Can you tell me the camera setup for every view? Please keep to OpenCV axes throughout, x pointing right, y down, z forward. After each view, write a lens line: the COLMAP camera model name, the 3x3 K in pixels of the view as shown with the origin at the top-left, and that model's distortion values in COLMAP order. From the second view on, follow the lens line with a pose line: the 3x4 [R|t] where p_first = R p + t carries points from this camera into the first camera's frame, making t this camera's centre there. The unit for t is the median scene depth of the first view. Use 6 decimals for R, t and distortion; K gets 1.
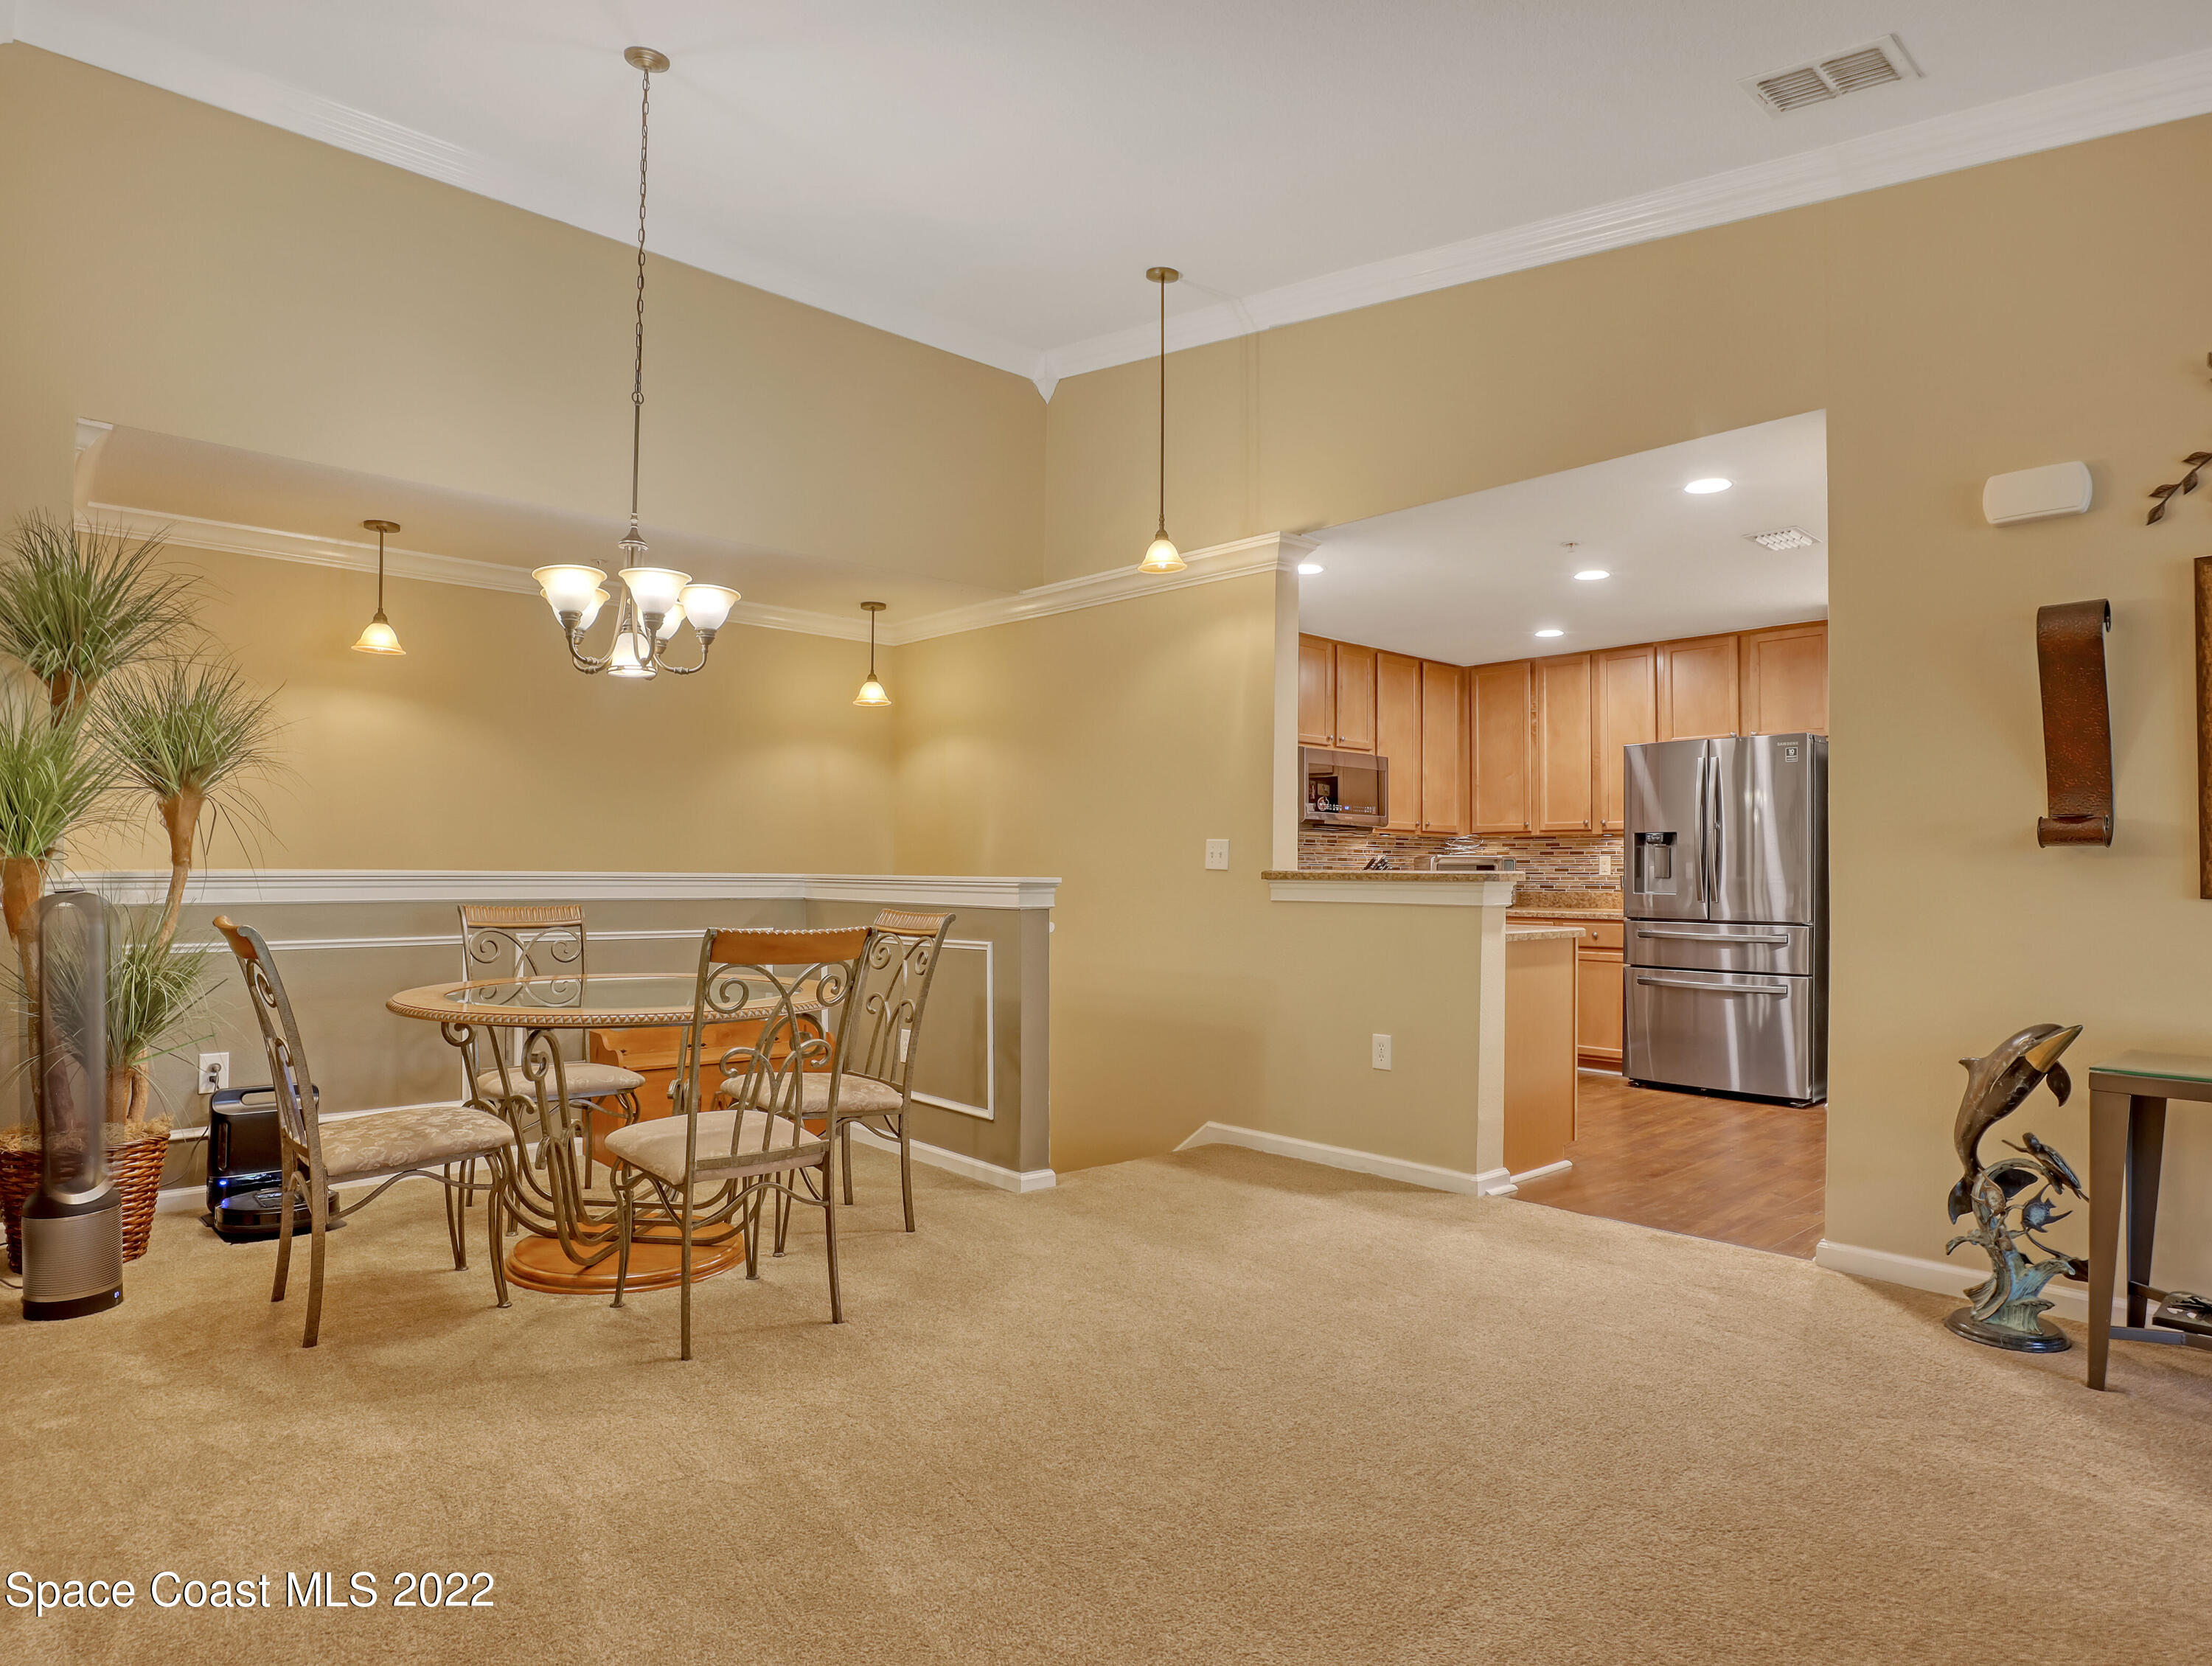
lens RADIAL K [[1300.7, 0, 1112.2], [0, 1300.7, 830.0], [0, 0, 1]] dist [-0.043897, 0.003656]
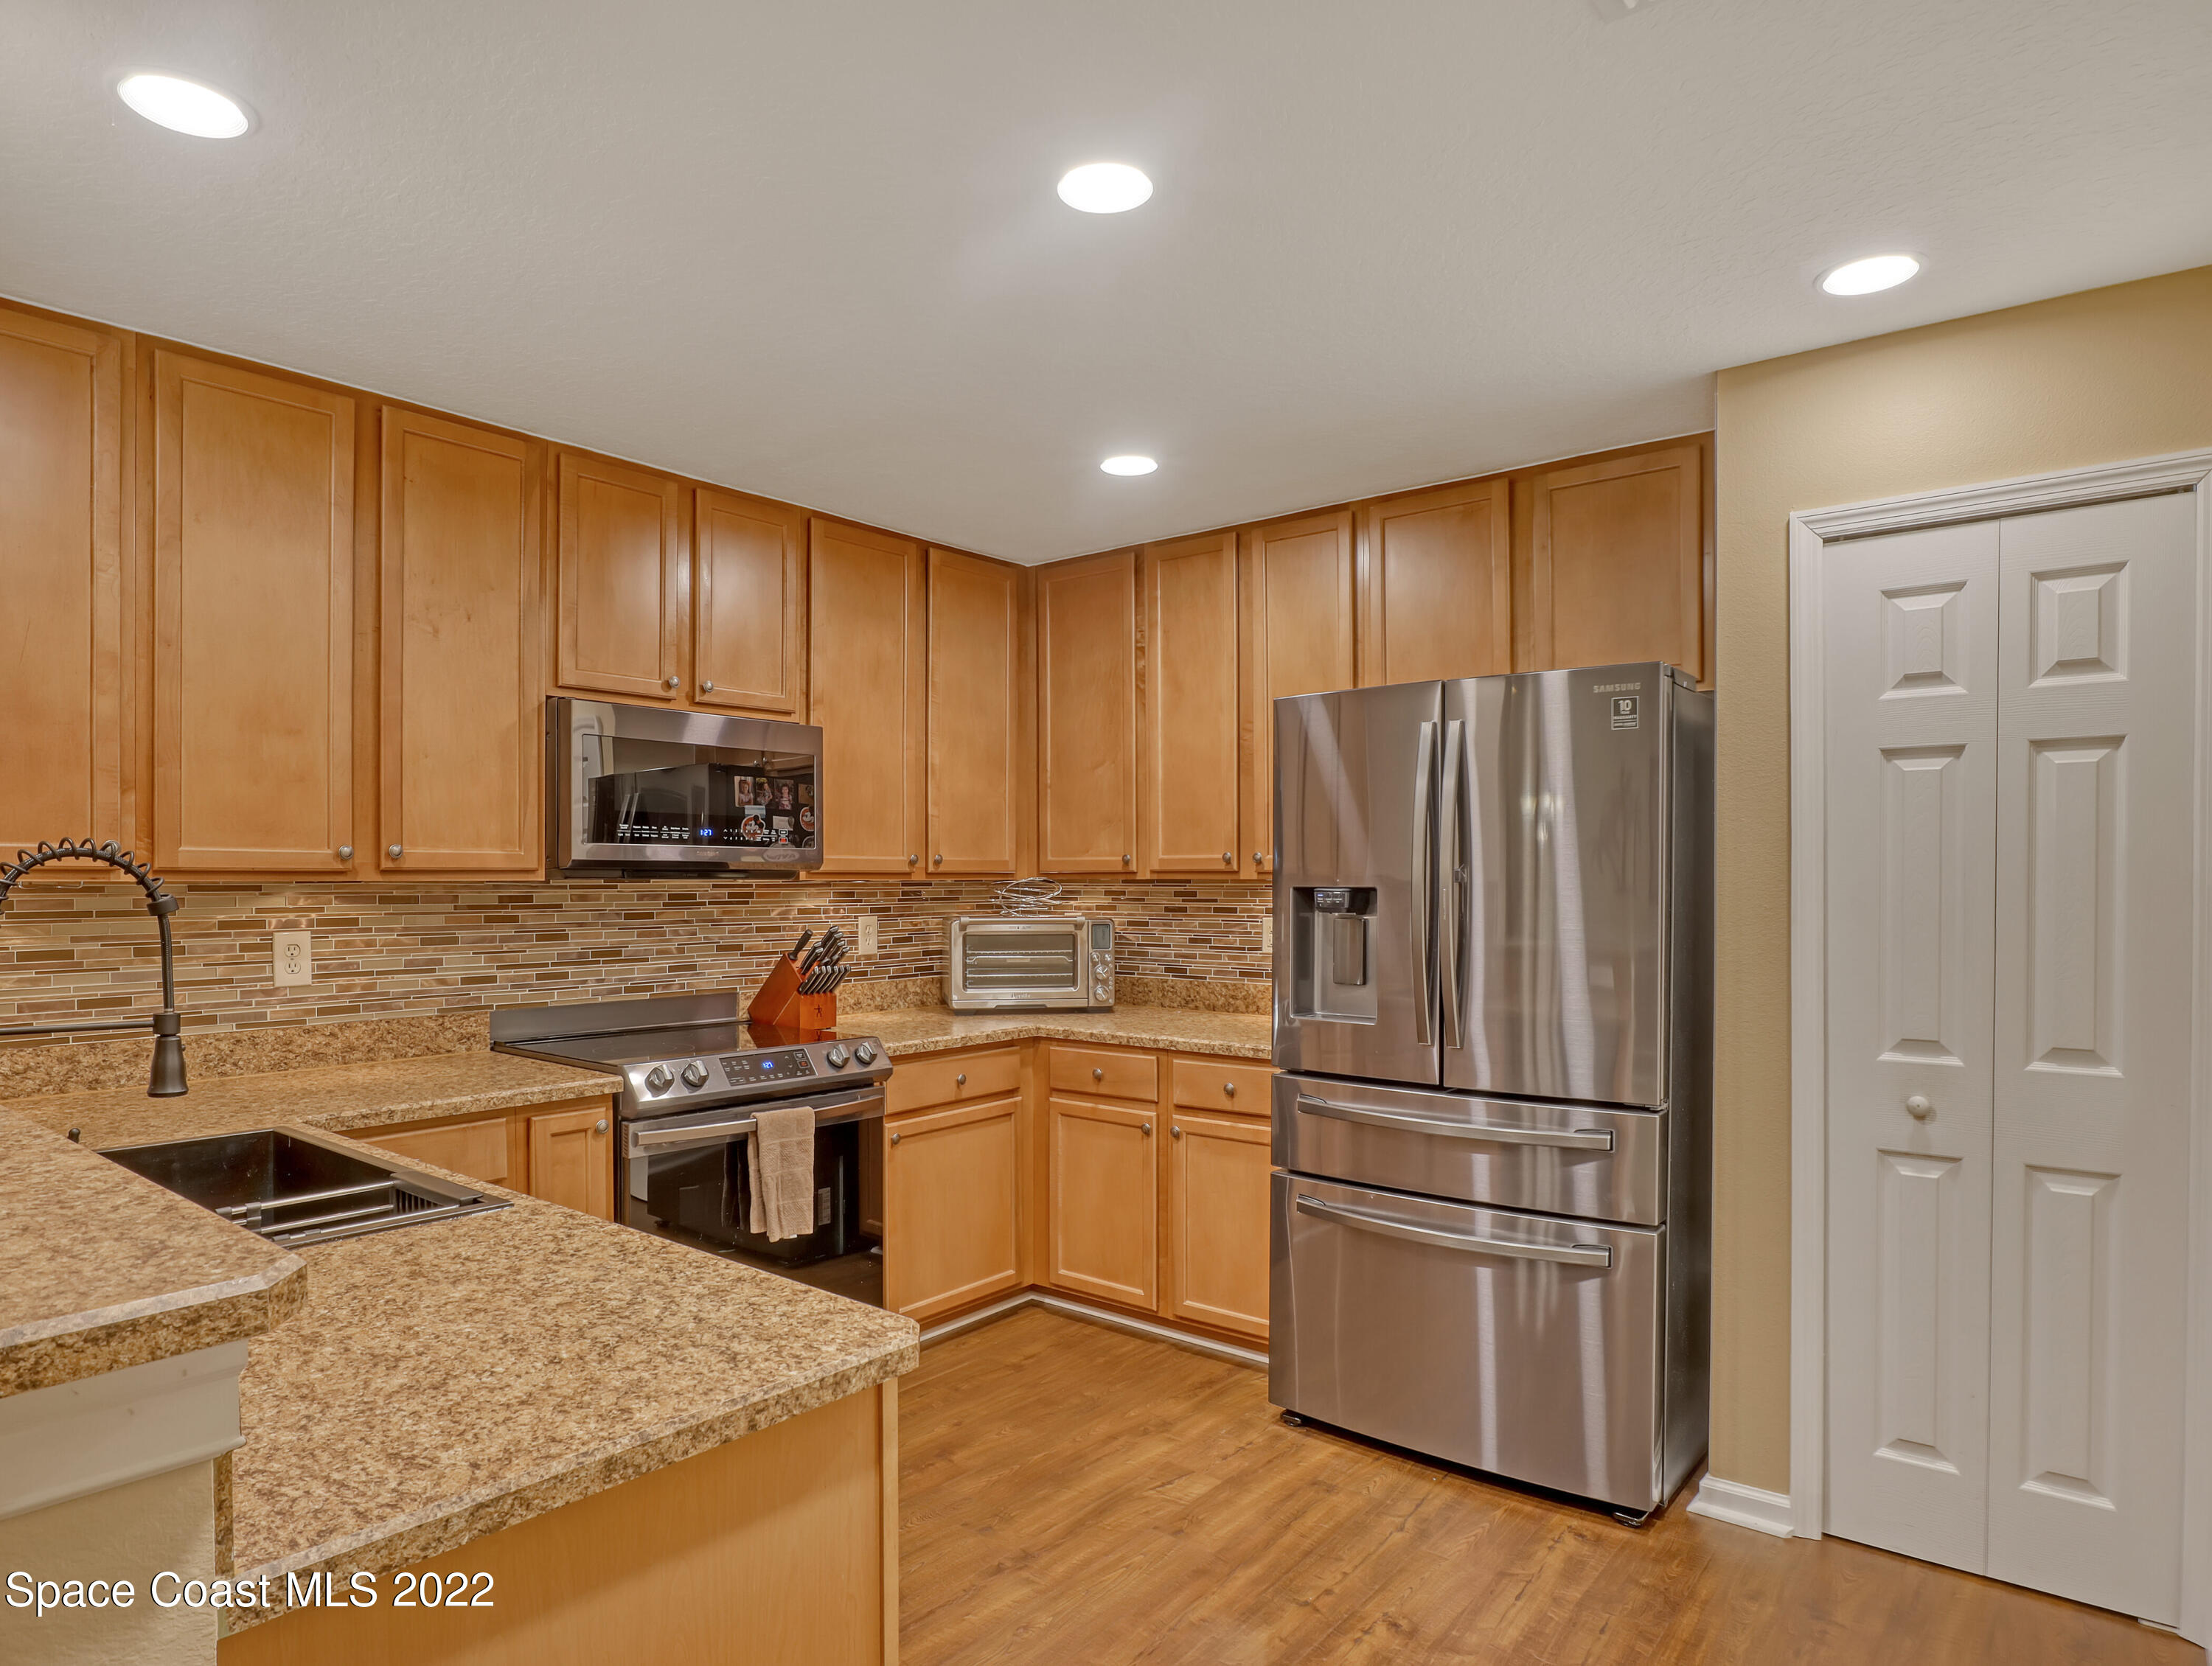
lens RADIAL K [[1300.7, 0, 1079.0], [0, 1300.7, 879.9], [0, 0, 1]] dist [-0.043897, 0.003656]
pose [[0.991770, -0.007973, 0.127786, 0.251537], [0.003540, 0.999385, 0.034879, -0.015840], [-0.127985, -0.034139, 0.991188, 0.512245]]
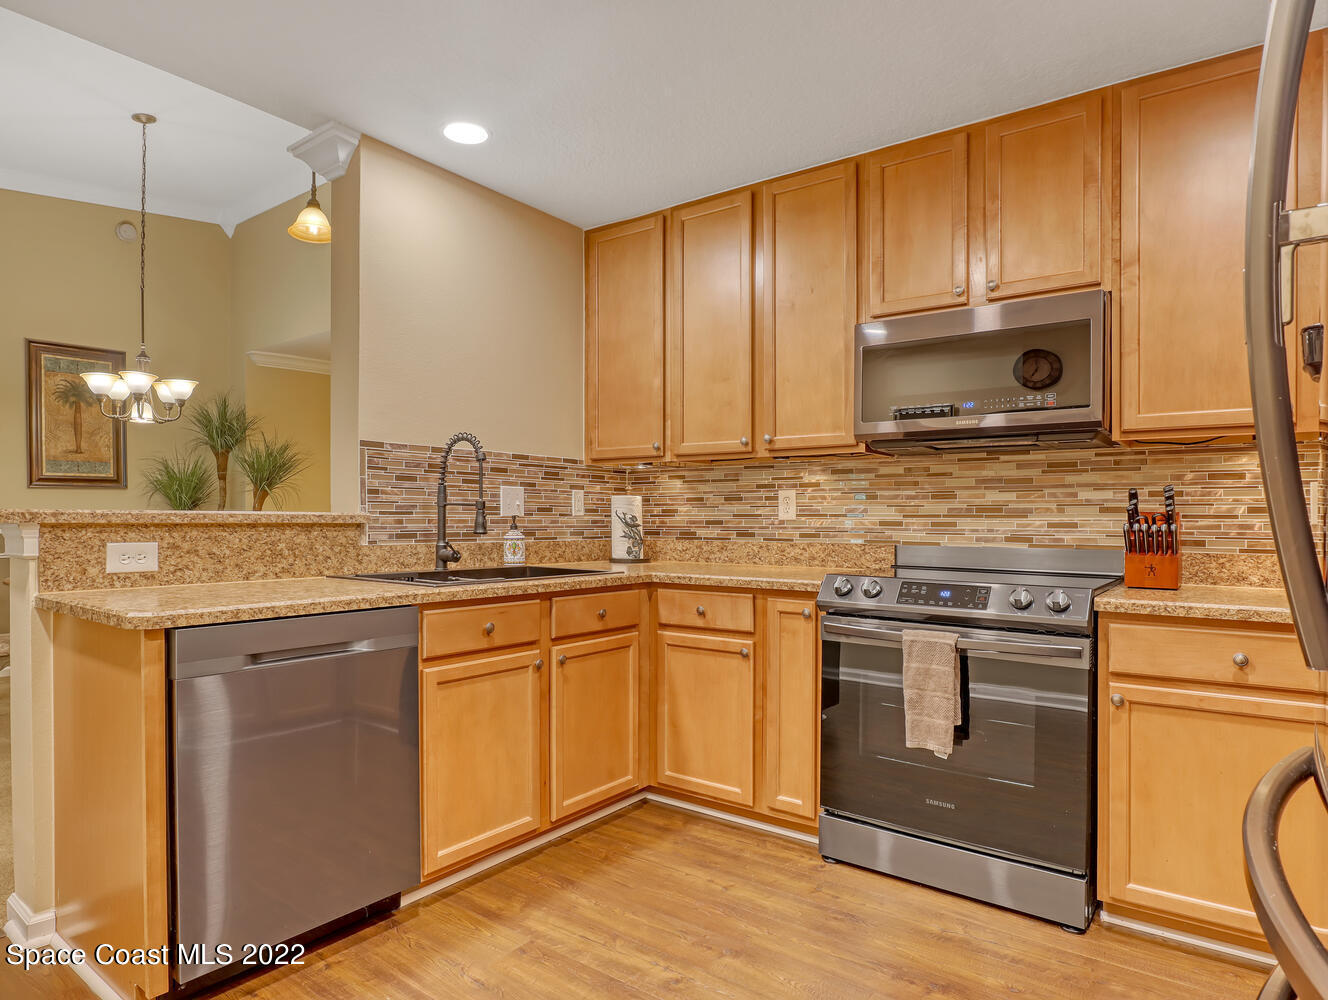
lens RADIAL K [[781.0, 0, 664.0], [0, 781.0, 510.9], [0, 0, 1]] dist [-0.043897, 0.003656]
pose [[0.169363, -0.018758, -0.985375, 0.505300], [0.028085, 0.999505, -0.014200, 0.033694], [0.985154, -0.025270, 0.169806, 0.820379]]
